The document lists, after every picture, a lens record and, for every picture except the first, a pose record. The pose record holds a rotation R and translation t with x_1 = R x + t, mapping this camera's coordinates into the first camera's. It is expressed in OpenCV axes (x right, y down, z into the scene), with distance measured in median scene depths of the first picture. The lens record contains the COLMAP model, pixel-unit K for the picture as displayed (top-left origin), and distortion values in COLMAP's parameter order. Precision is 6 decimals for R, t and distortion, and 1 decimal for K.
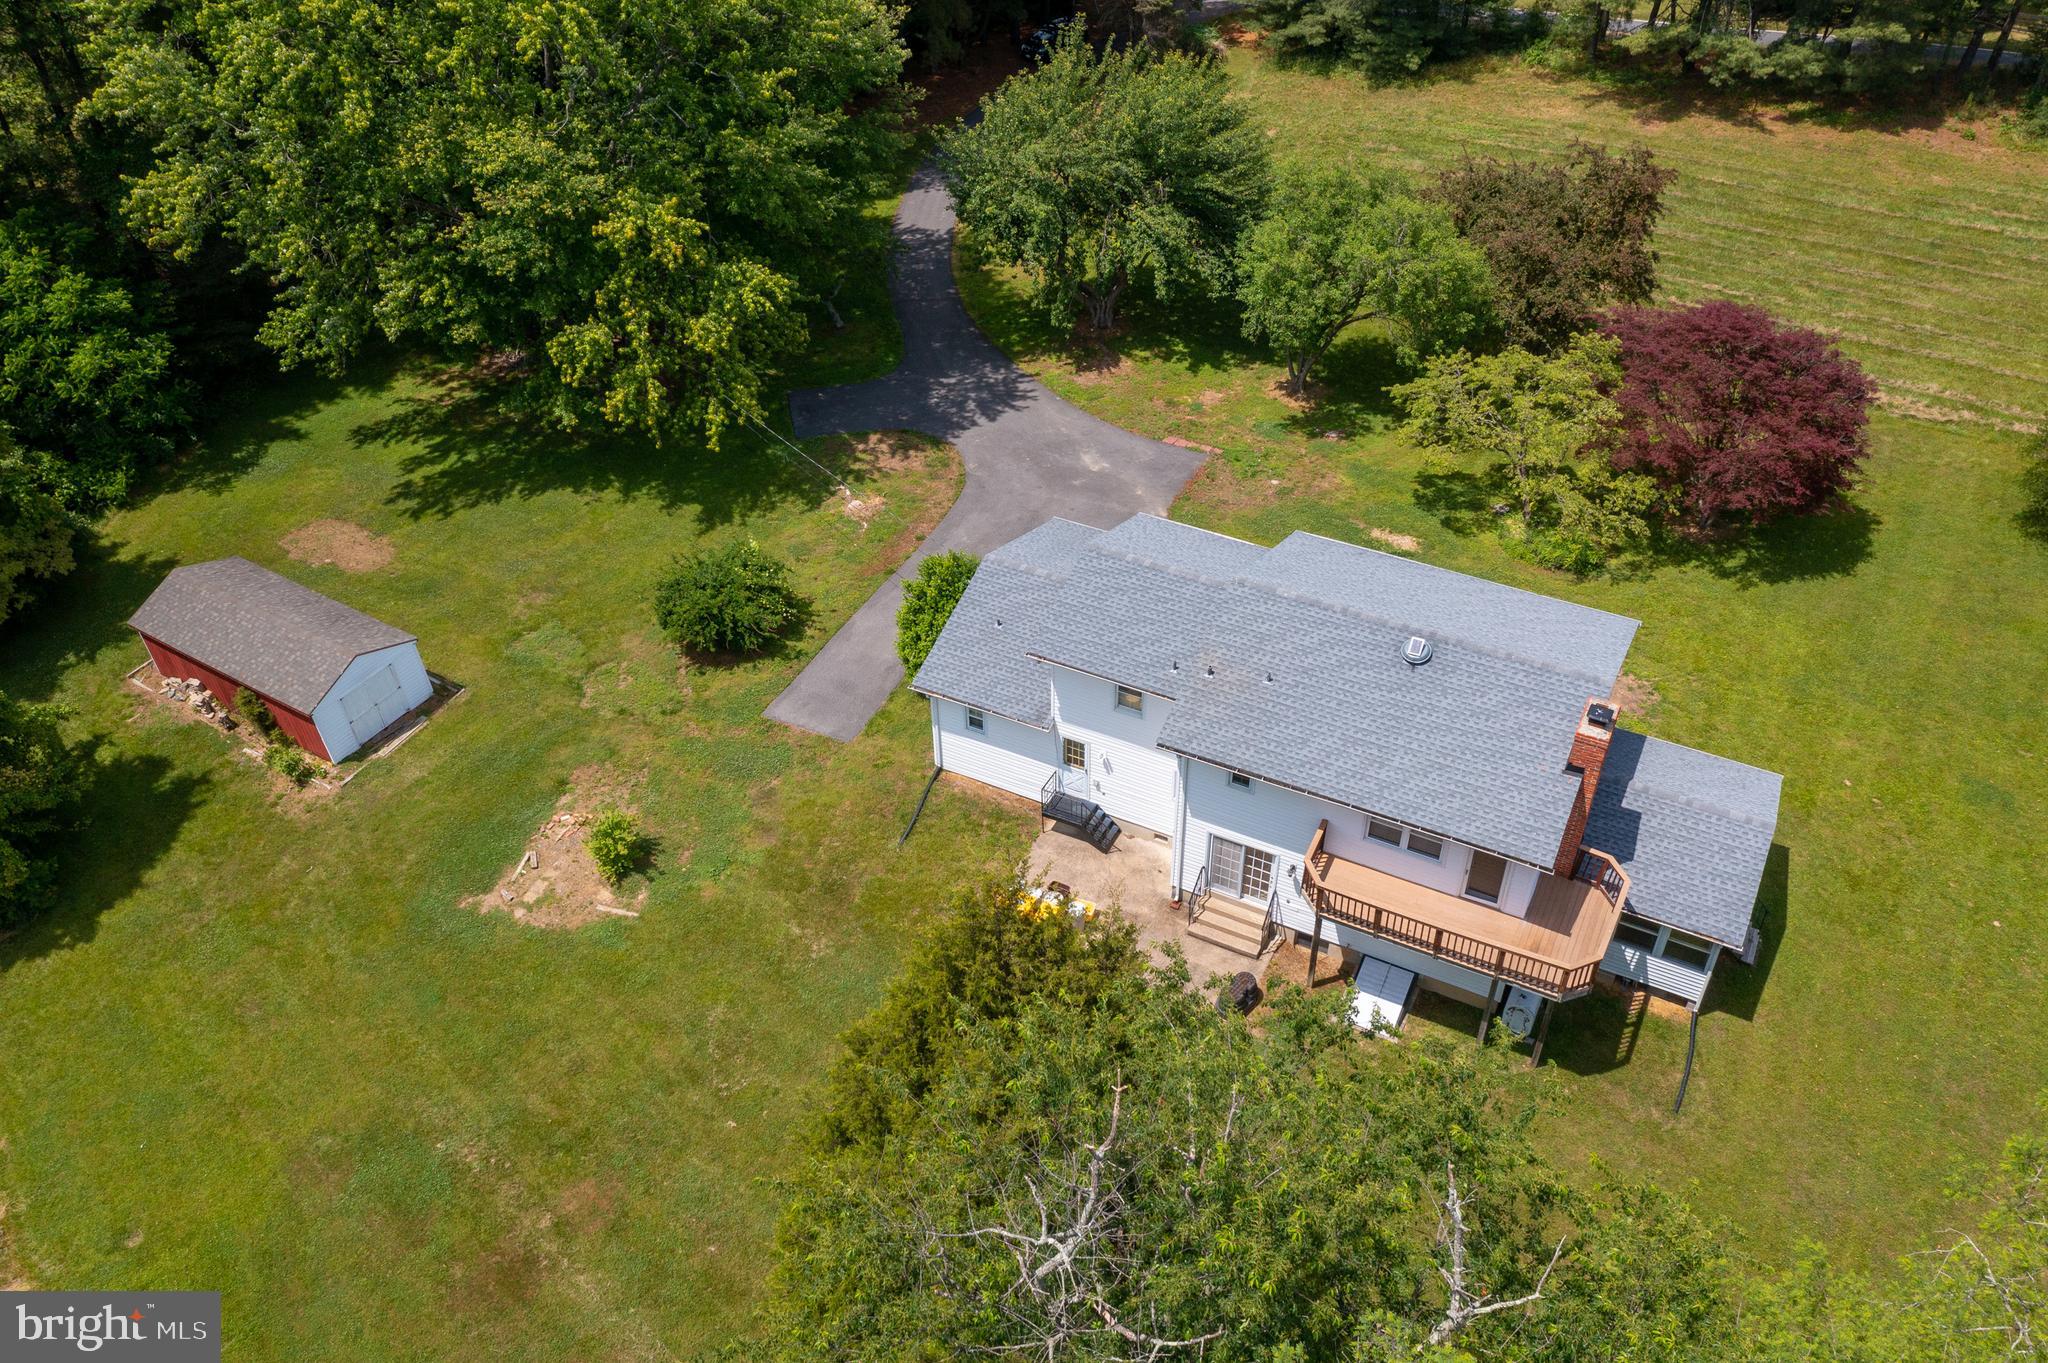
lens RADIAL K [[1631.6, 0, 1026.3], [0, 1631.6, 684.0], [0, 0, 1]] dist [0.008583, 0.005994]
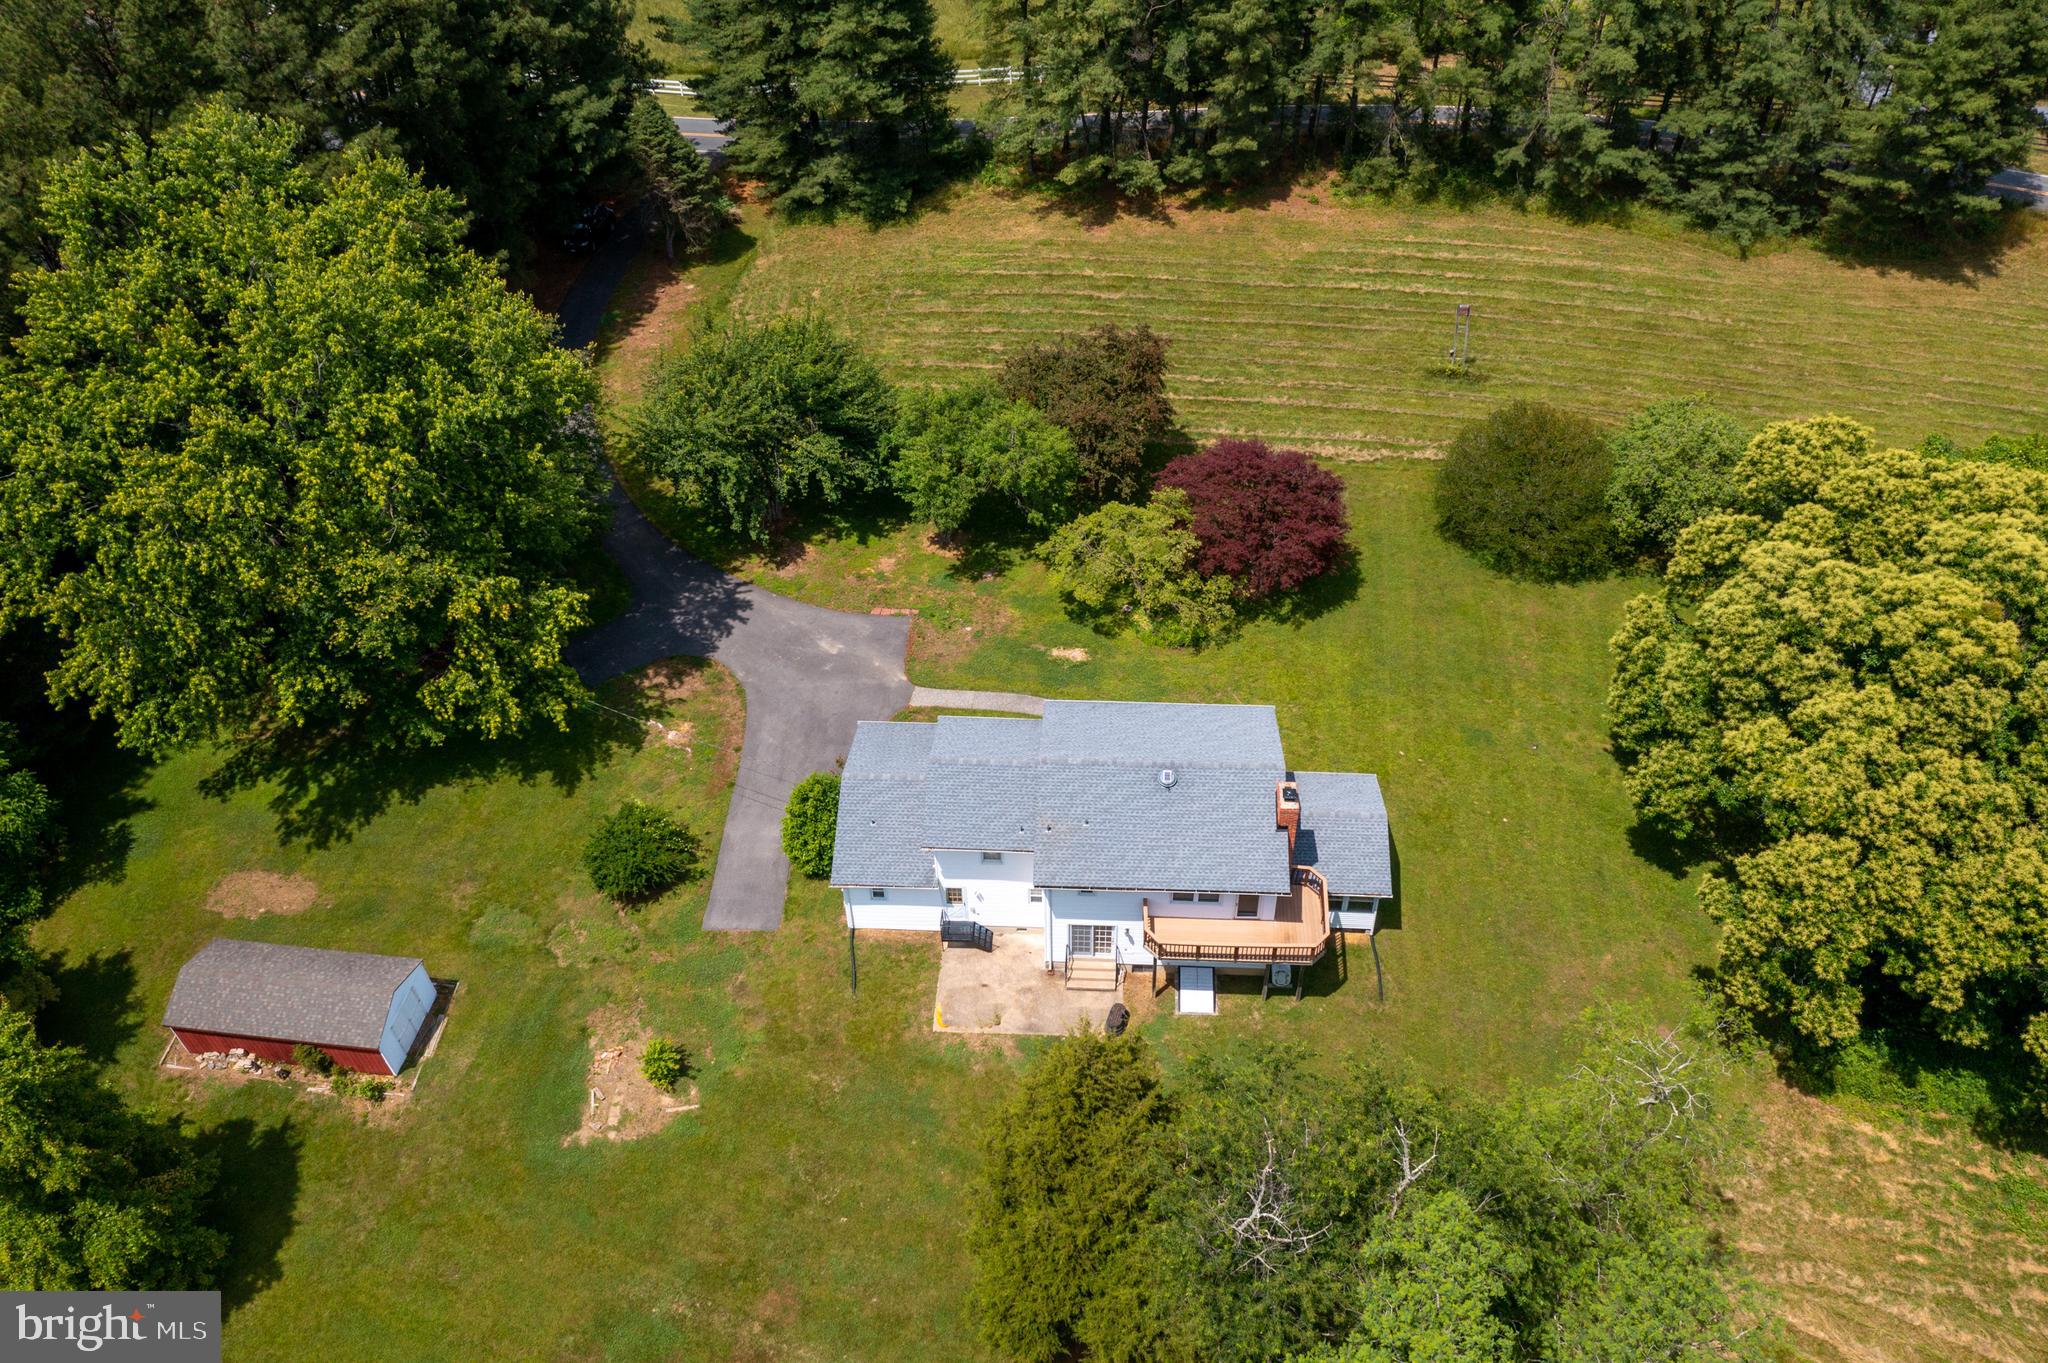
lens RADIAL K [[1631.6, 0, 1026.3], [0, 1631.6, 684.0], [0, 0, 1]] dist [0.008583, 0.005994]
pose [[0.913610, -0.281600, 0.293290, -0.248401], [0.265841, 0.959505, 0.093155, -0.223288], [-0.307645, -0.007139, 0.951474, -0.354627]]
